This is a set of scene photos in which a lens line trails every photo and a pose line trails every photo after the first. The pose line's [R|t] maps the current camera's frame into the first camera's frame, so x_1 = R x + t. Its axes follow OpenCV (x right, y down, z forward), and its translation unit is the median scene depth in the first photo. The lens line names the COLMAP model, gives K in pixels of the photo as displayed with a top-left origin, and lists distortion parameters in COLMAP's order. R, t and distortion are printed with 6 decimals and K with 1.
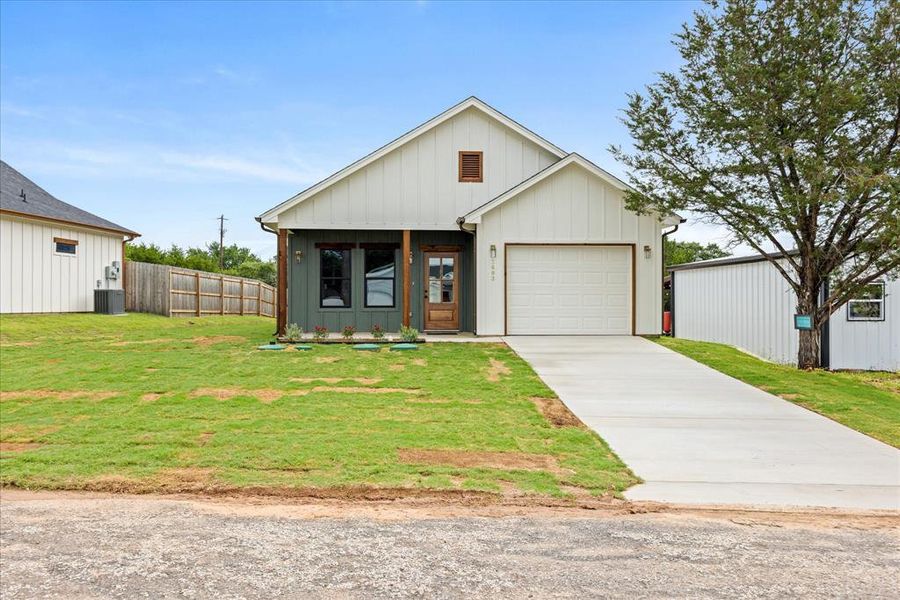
lens RADIAL K [[659.7, 0, 448.8], [0, 659.7, 307.2], [0, 0, 1]] dist [-0.007670, -0.000471]
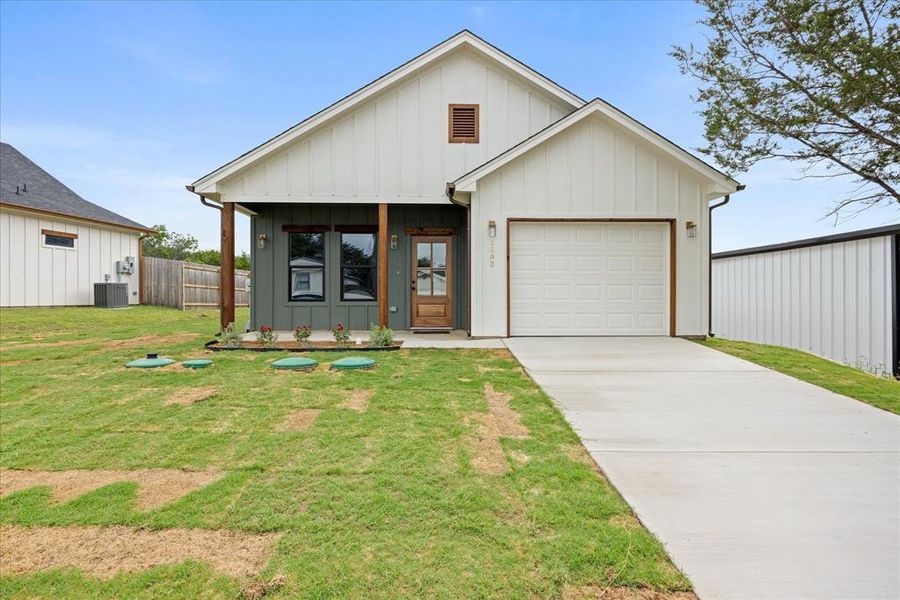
lens RADIAL K [[448.3, 0, 449.0], [0, 448.3, 300.7], [0, 0, 1]] dist [-0.013563, 0.002453]
pose [[0.999375, -0.001057, -0.035342, 0.034152], [0.001114, 0.999998, 0.001585, -0.000775], [0.035340, -0.001624, 0.999374, 0.461345]]
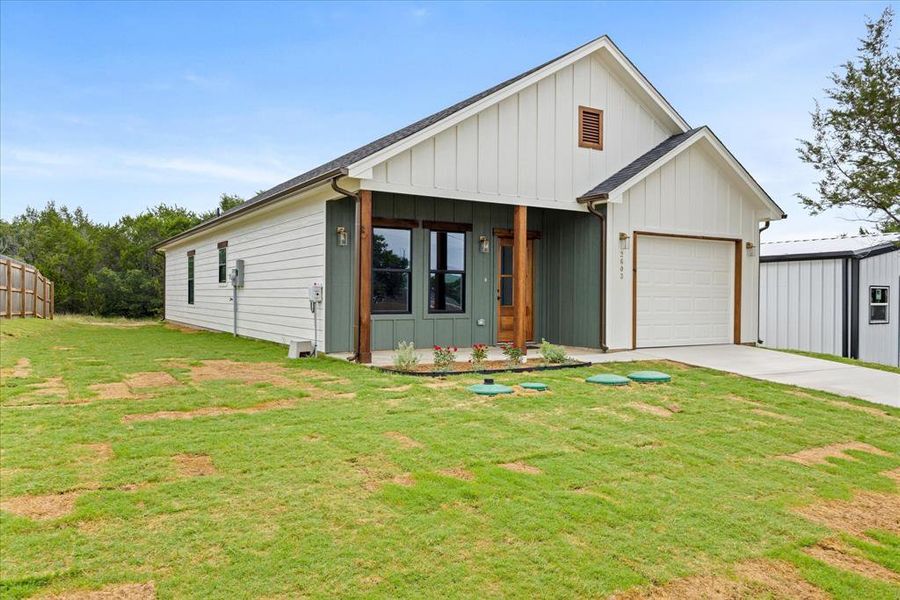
lens RADIAL K [[659.7, 0, 443.4], [0, 659.7, 301.3], [0, 0, 1]] dist [-0.007670, -0.000471]
pose [[0.889579, 0.001467, 0.456780, -0.465175], [-0.002955, 0.999992, 0.002545, -0.014953], [-0.456773, -0.003614, 0.889576, 0.401138]]
